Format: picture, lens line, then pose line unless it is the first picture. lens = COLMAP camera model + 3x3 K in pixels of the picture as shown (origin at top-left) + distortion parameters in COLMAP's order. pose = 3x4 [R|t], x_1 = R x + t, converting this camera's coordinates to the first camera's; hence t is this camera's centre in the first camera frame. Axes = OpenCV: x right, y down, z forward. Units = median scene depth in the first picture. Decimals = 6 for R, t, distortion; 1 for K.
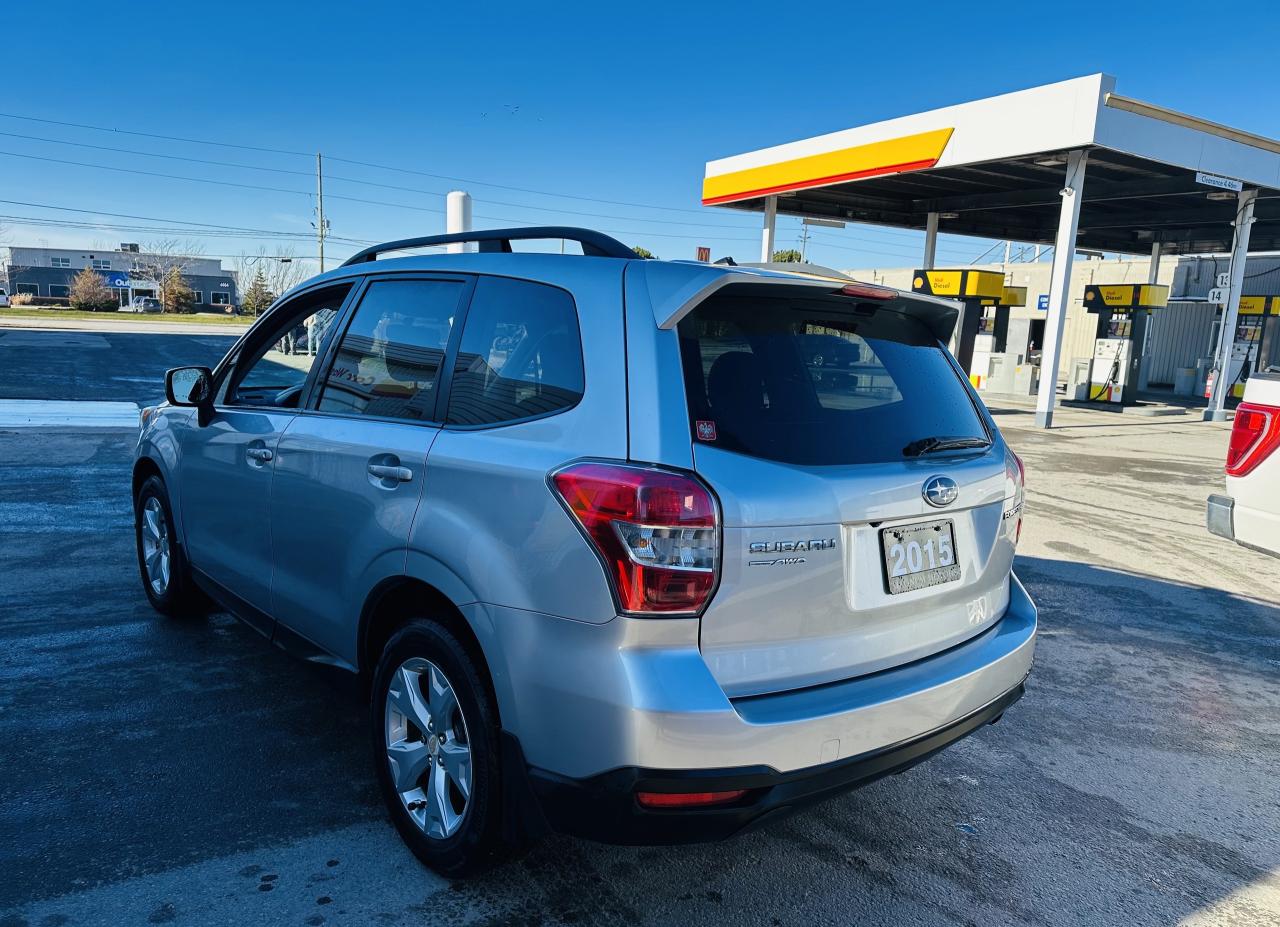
lens RADIAL K [[892.9, 0, 655.9], [0, 892.9, 459.9], [0, 0, 1]] dist [0.031893, -0.026448]
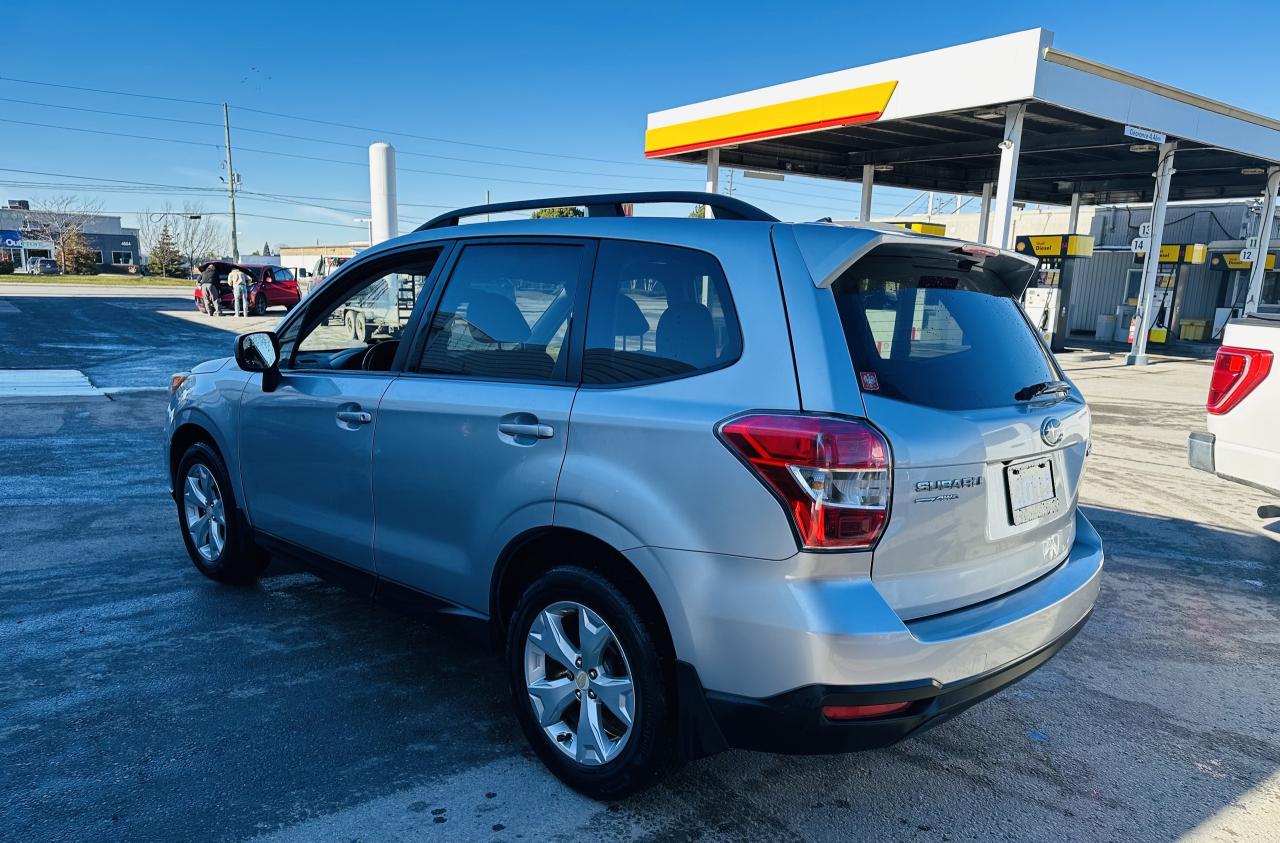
lens RADIAL K [[894.2, 0, 658.7], [0, 894.2, 458.9], [0, 0, 1]] dist [0.031952, -0.025063]
pose [[0.996104, -0.030514, 0.082740, -0.150071], [0.026523, 0.998451, 0.048912, 0.000692], [-0.084104, -0.046526, 0.995370, -0.040756]]
